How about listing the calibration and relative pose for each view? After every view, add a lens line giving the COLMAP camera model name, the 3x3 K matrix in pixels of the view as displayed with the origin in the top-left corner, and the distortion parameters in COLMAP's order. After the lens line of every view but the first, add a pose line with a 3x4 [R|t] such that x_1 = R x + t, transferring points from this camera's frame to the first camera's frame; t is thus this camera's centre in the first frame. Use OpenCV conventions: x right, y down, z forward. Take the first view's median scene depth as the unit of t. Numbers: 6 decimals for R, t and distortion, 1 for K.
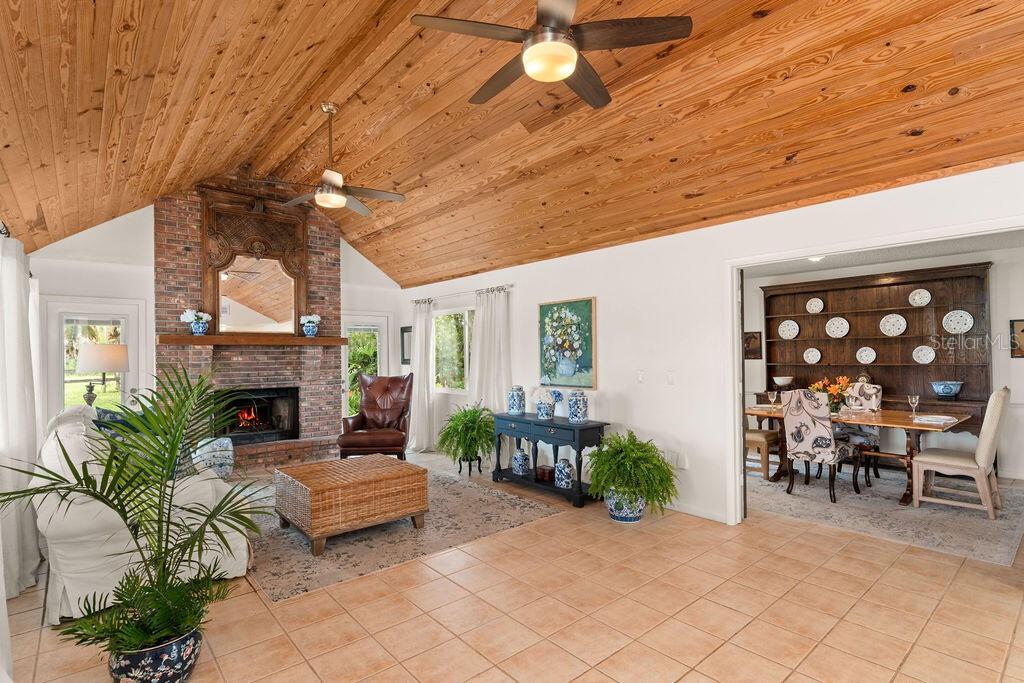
lens RADIAL K [[522.5, 0, 513.2], [0, 522.5, 345.1], [0, 0, 1]] dist [-0.003160, -0.000987]
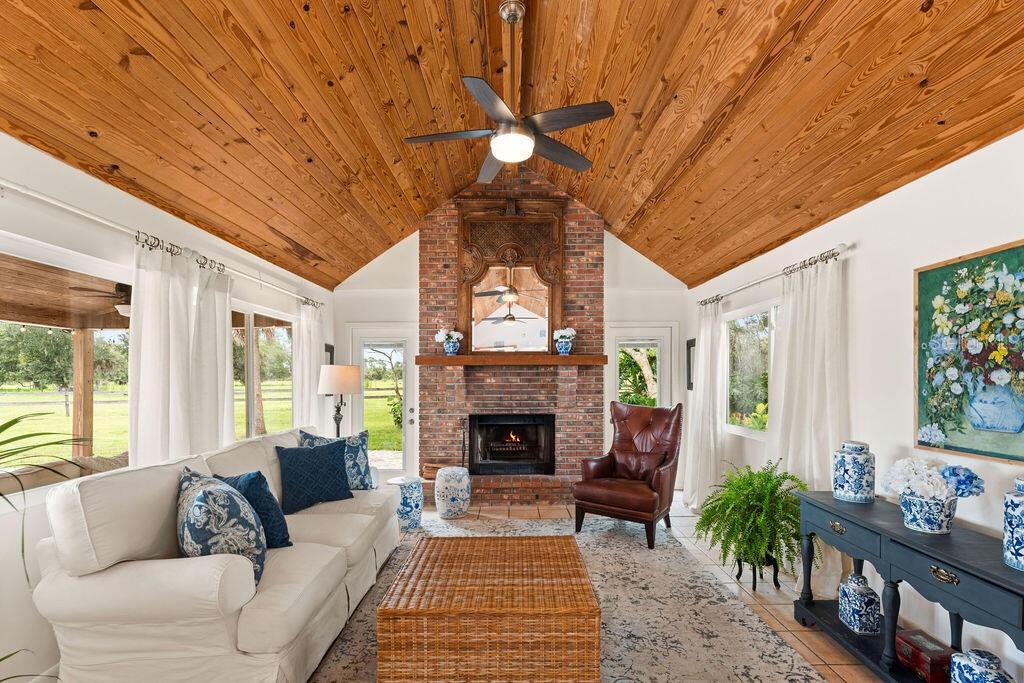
lens RADIAL K [[466.0, 0, 531.0], [0, 466.0, 382.5], [0, 0, 1]] dist [-0.002775, -0.000074]
pose [[0.776547, 0.012459, -0.629937, 0.045266], [0.007764, 0.999539, 0.029340, 0.006846], [0.630012, -0.027675, 0.776092, 0.465840]]
